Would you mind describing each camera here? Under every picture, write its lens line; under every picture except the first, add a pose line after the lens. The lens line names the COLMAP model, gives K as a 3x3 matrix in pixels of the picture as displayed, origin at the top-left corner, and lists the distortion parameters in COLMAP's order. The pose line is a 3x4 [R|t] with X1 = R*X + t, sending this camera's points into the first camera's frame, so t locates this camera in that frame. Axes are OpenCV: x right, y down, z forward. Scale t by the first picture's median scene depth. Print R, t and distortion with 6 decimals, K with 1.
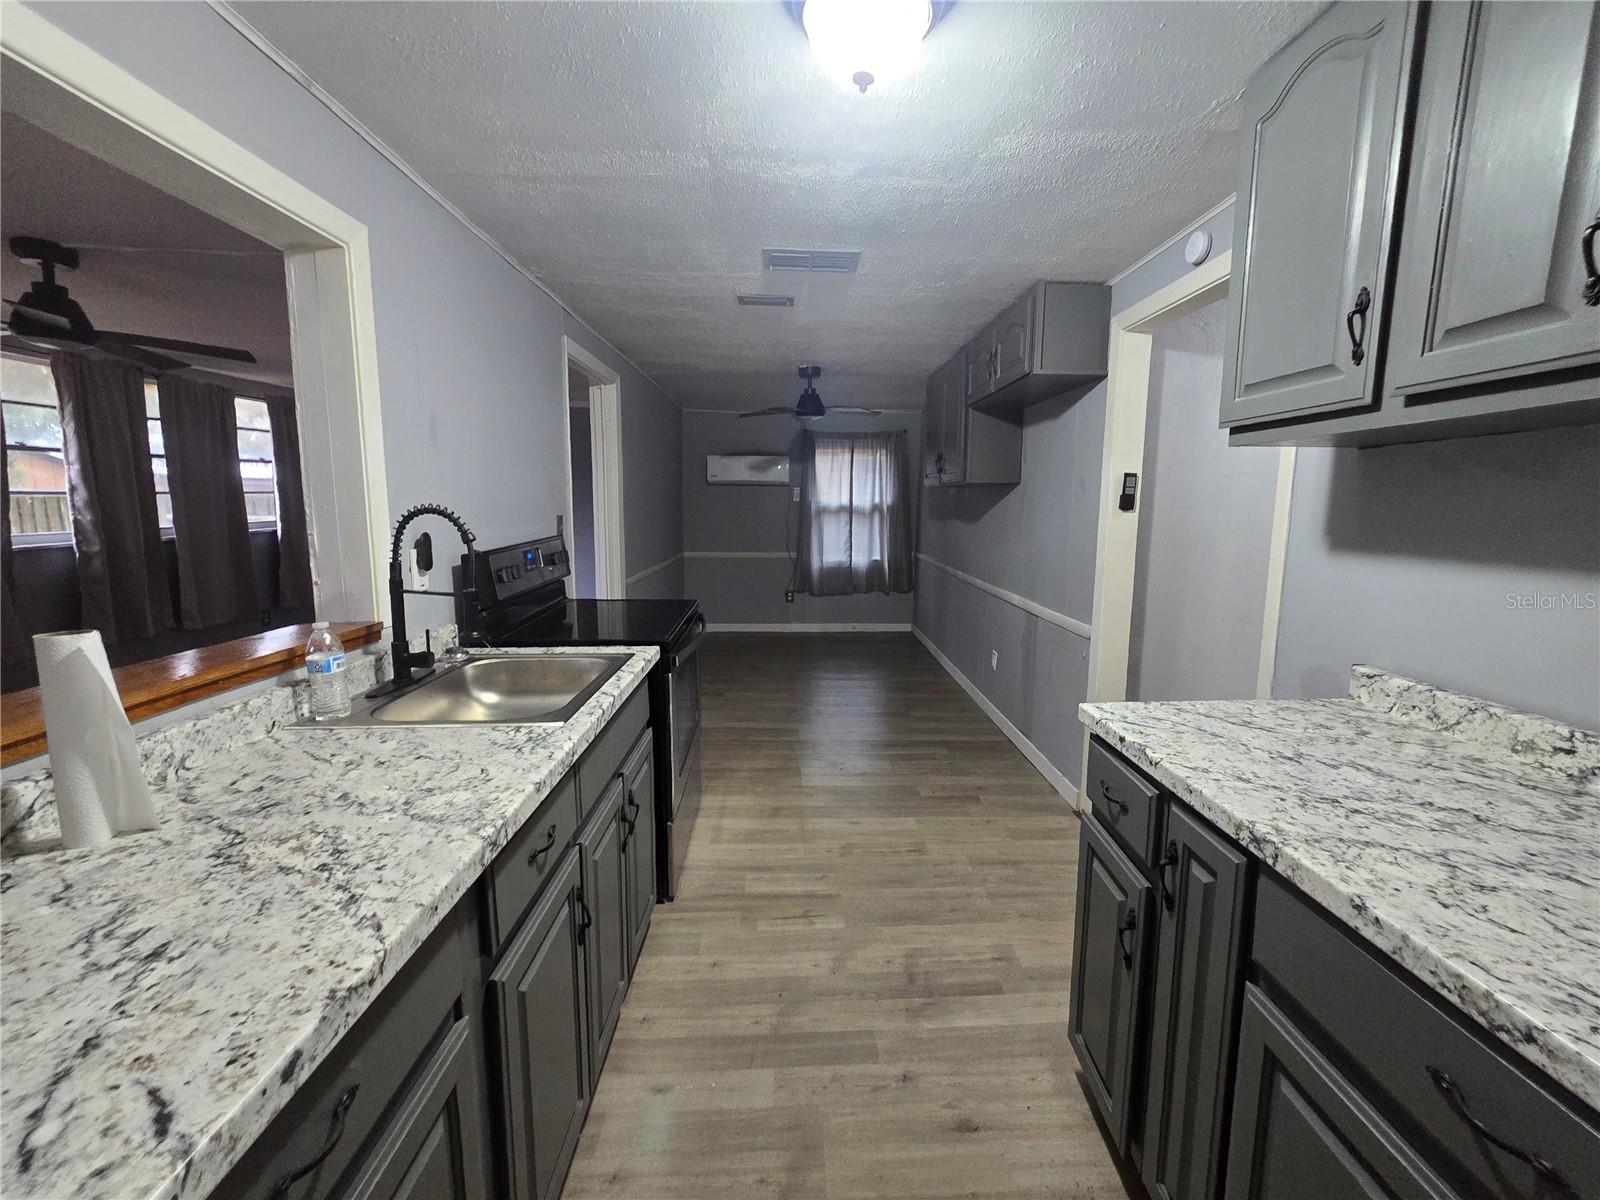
lens RADIAL K [[655.9, 0, 809.2], [0, 655.9, 586.8], [0, 0, 1]] dist [-0.000642, -0.000120]
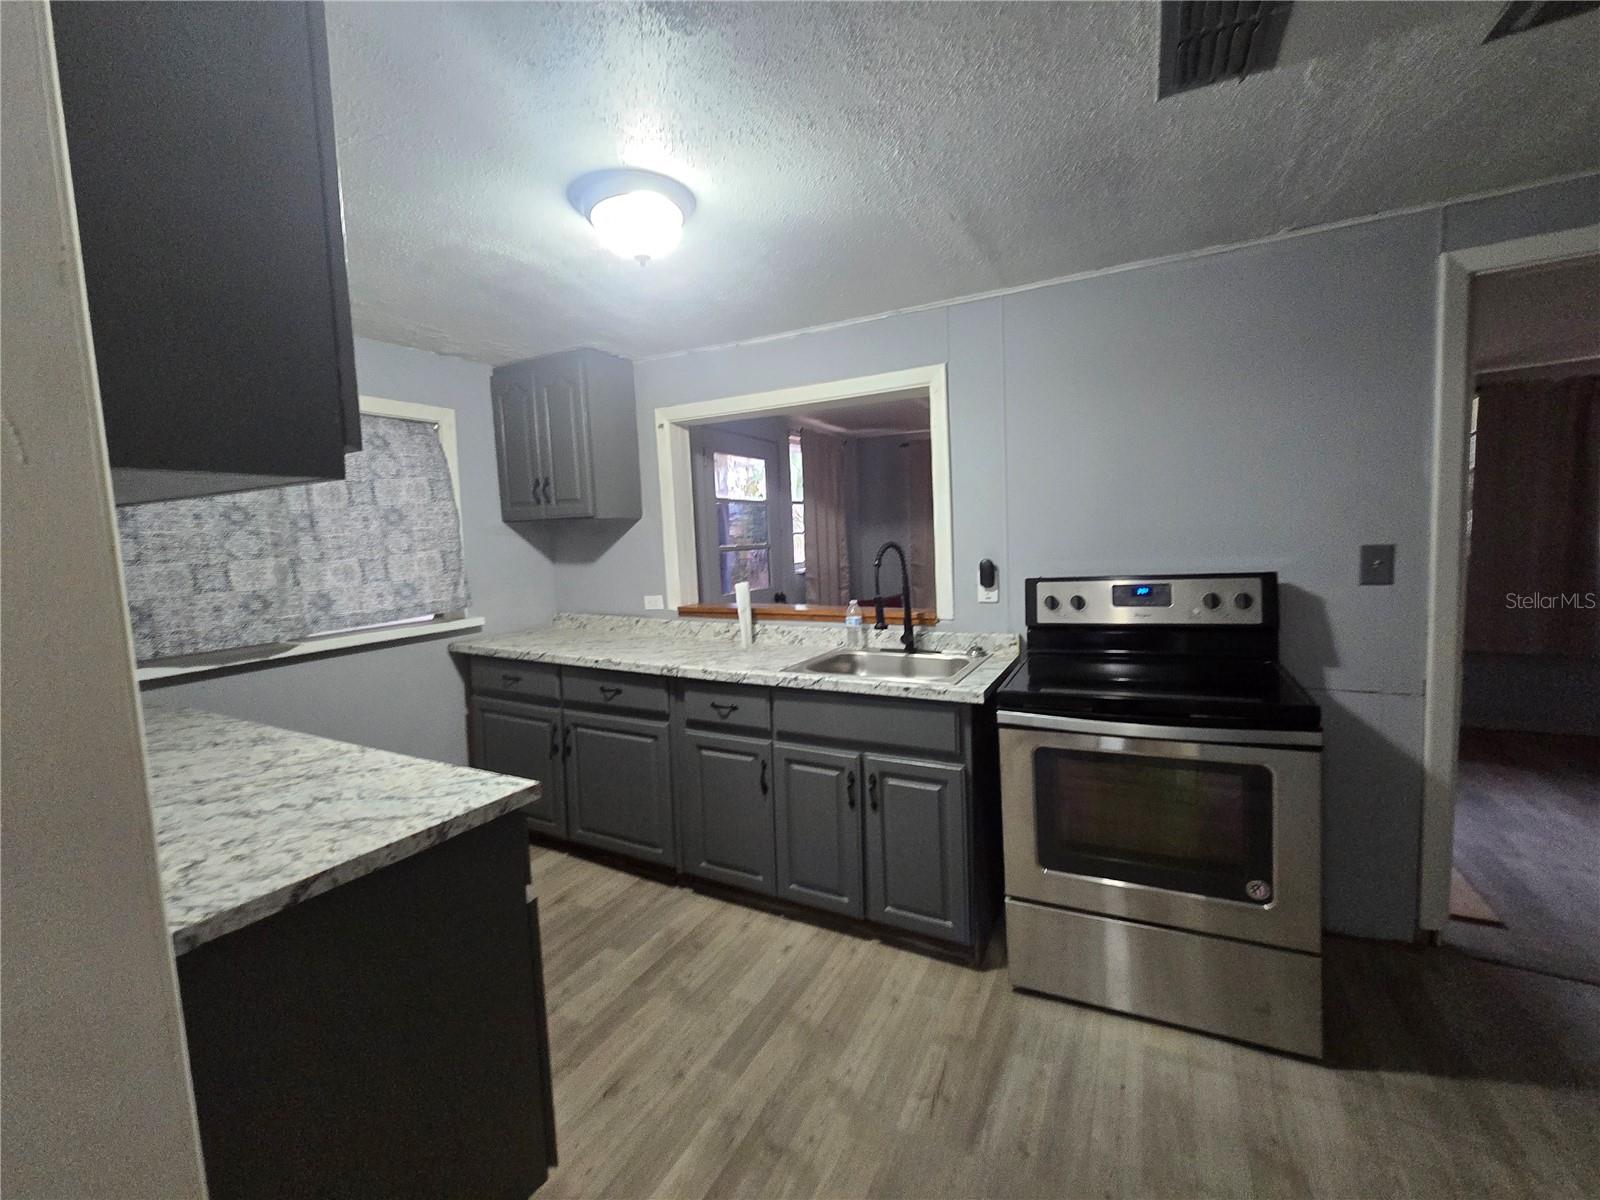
lens RADIAL K [[655.9, 0, 809.2], [0, 655.9, 586.8], [0, 0, 1]] dist [-0.000642, -0.000120]
pose [[-0.487786, 0.084510, -0.868863, 1.103374], [-0.079115, 0.986928, 0.140409, -0.266245], [0.869371, 0.137230, -0.474724, 1.909639]]
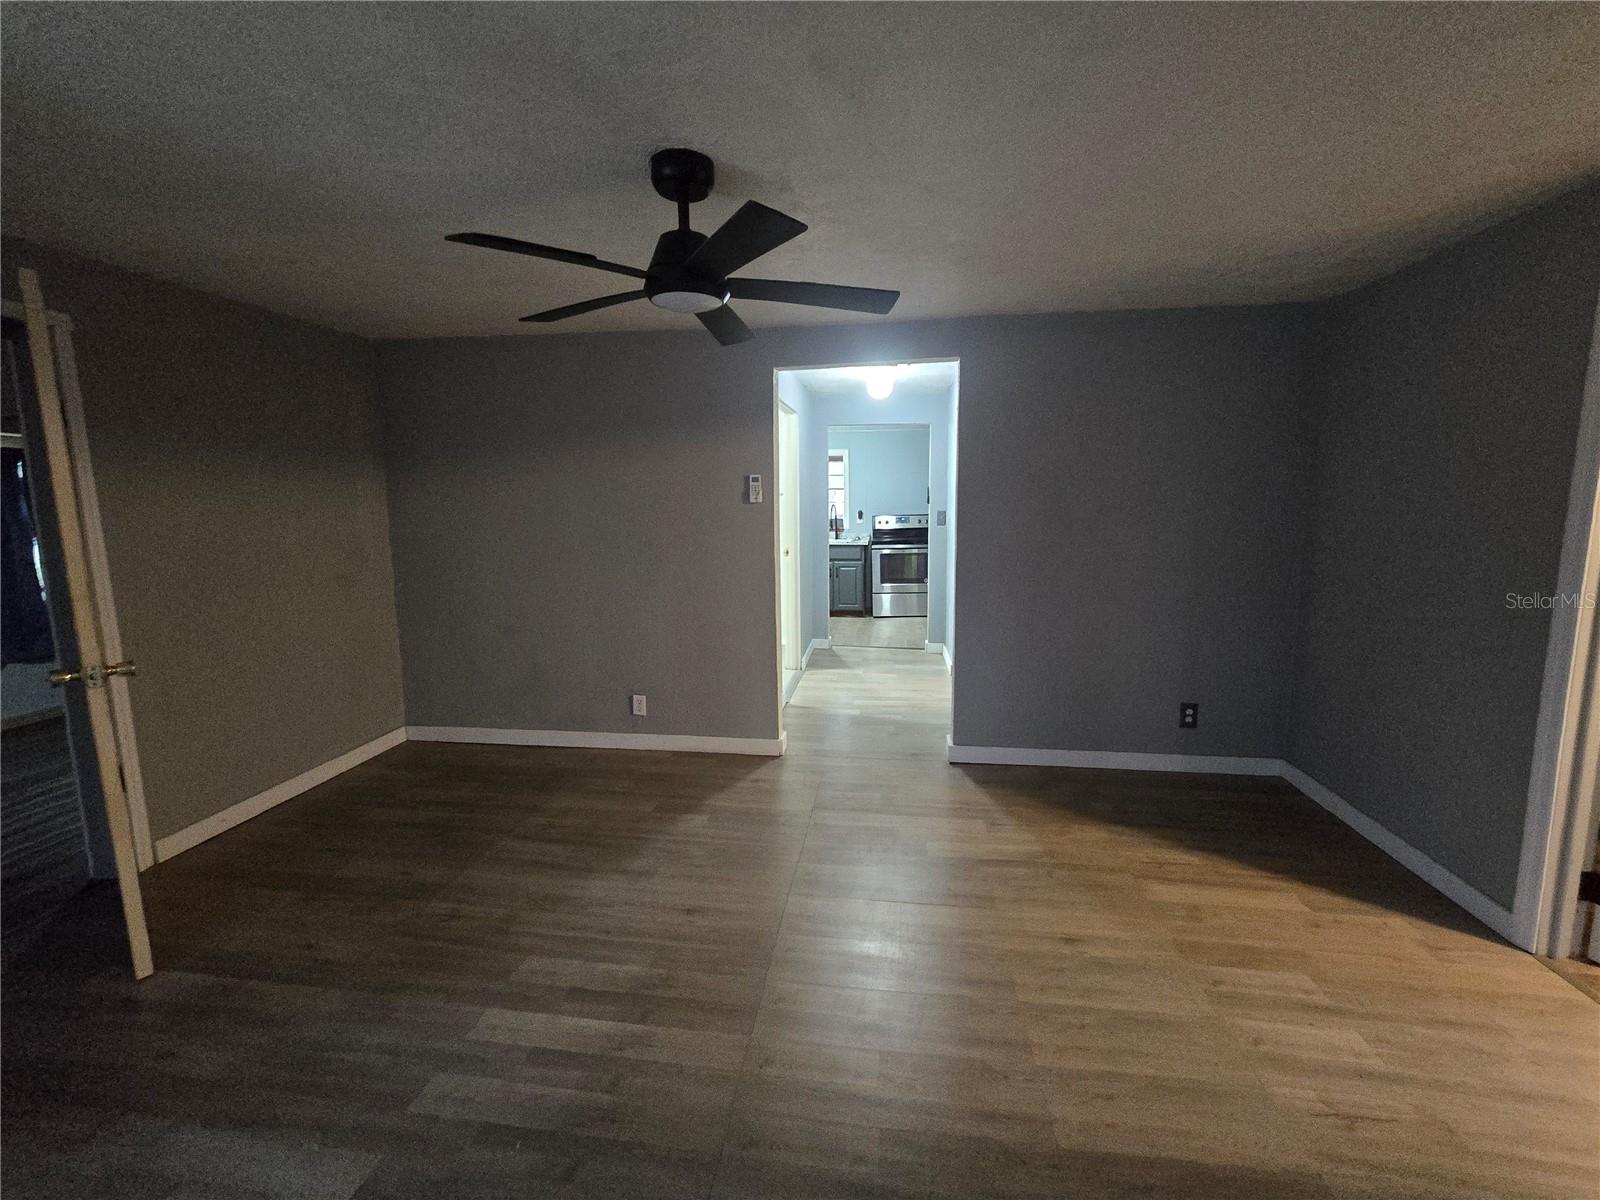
lens RADIAL K [[655.9, 0, 809.2], [0, 655.9, 586.8], [0, 0, 1]] dist [-0.000642, -0.000120]
pose [[-0.166114, 0.120324, -0.978738, 5.670912], [-0.116372, 0.983200, 0.140623, -0.221069], [0.979216, 0.137257, -0.149321, 2.003508]]
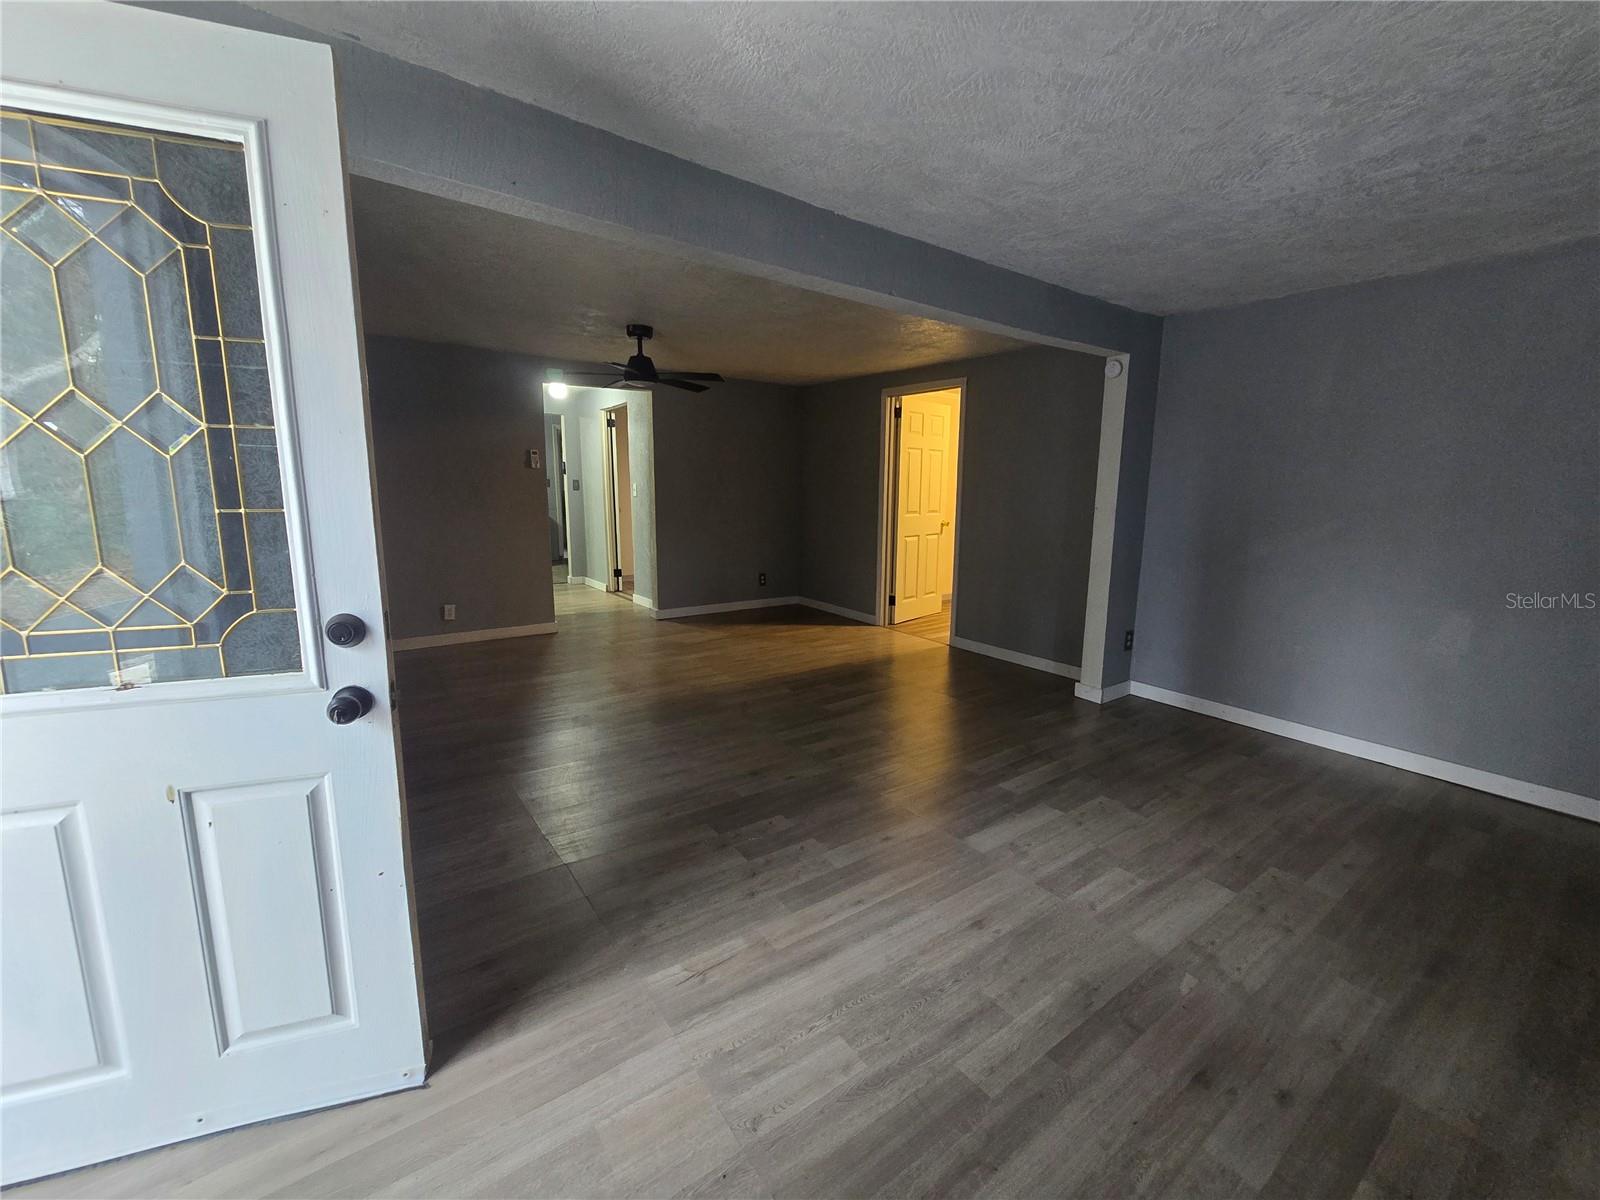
lens RADIAL K [[655.9, 0, 809.2], [0, 655.9, 586.8], [0, 0, 1]] dist [-0.000642, -0.000120]
pose [[0.566871, 0.131911, -0.813177, 7.568474], [-0.114532, 0.990130, 0.080774, 0.062834], [0.815806, 0.047346, 0.576384, 0.342093]]
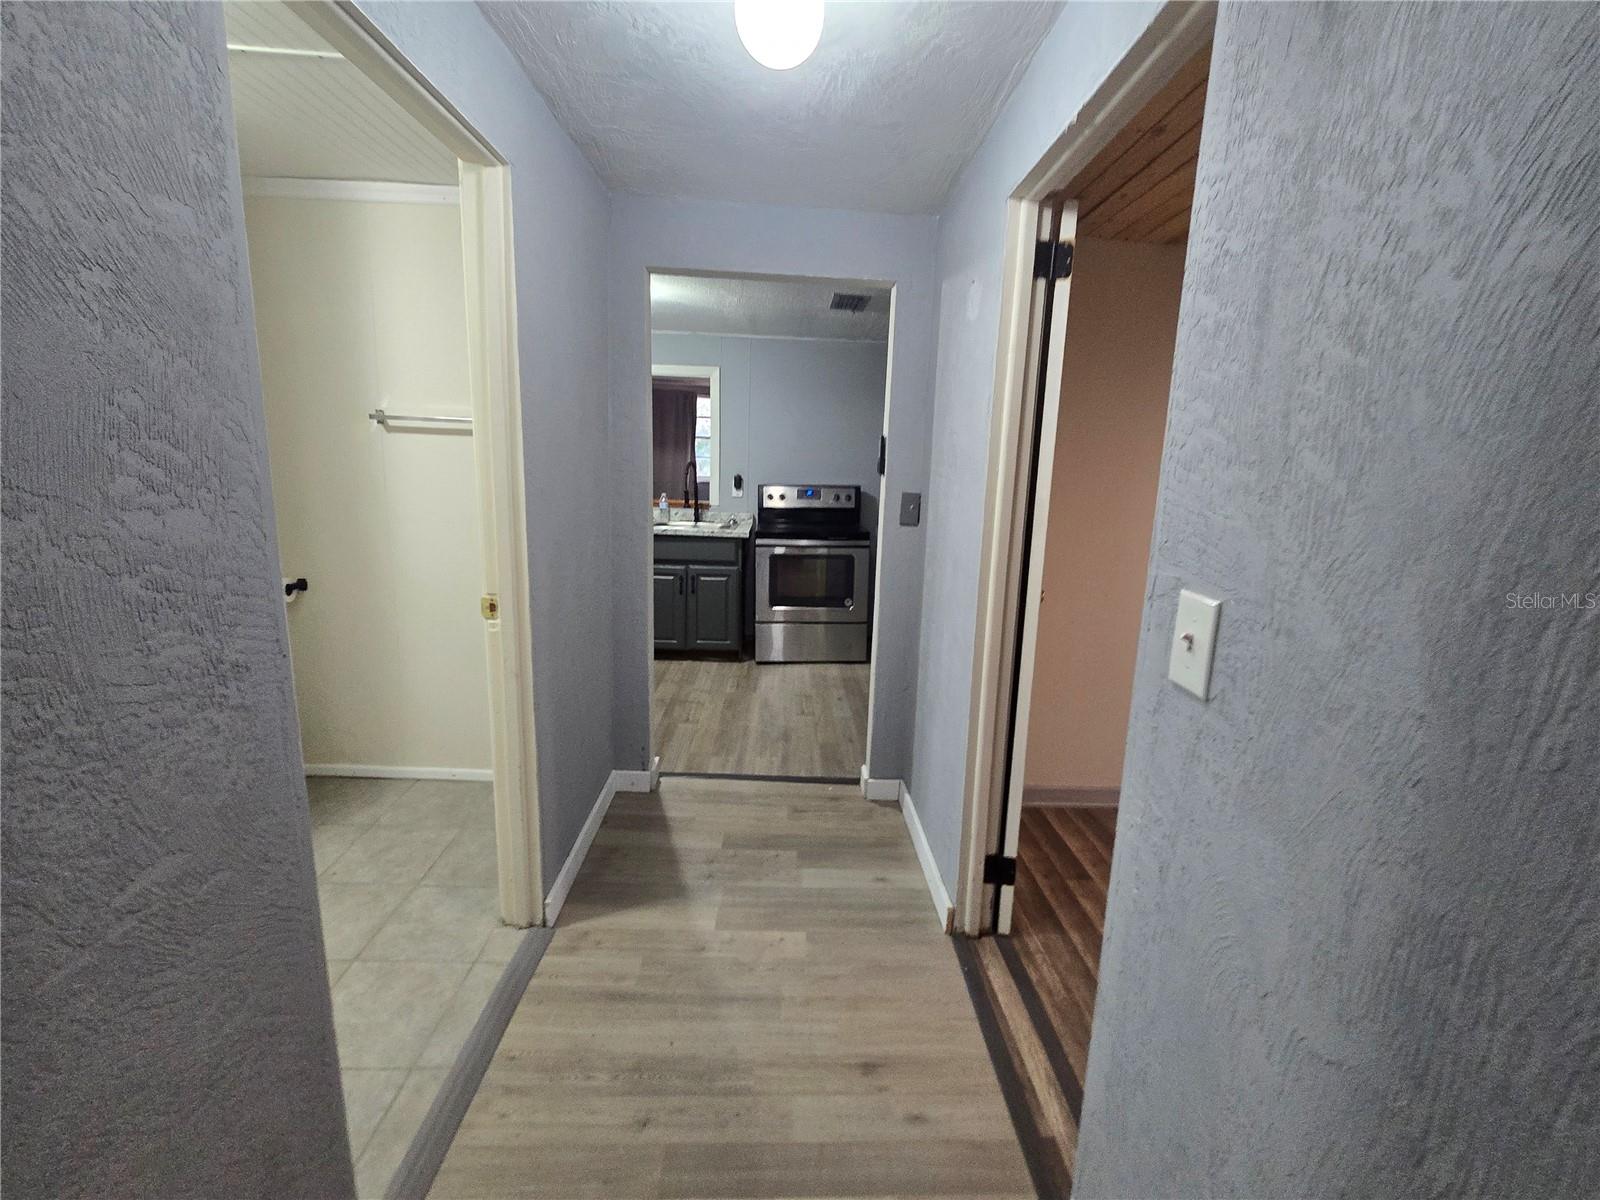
lens RADIAL K [[636.4, 0, 804.6], [0, 636.4, 565.8], [0, 0, 1]] dist [-0.000016, -0.000026]
pose [[-0.004906, 0.157759, -0.987465, 2.877566], [-0.166733, 0.973525, 0.156361, -0.237110], [0.985990, 0.165410, 0.021527, 1.815860]]
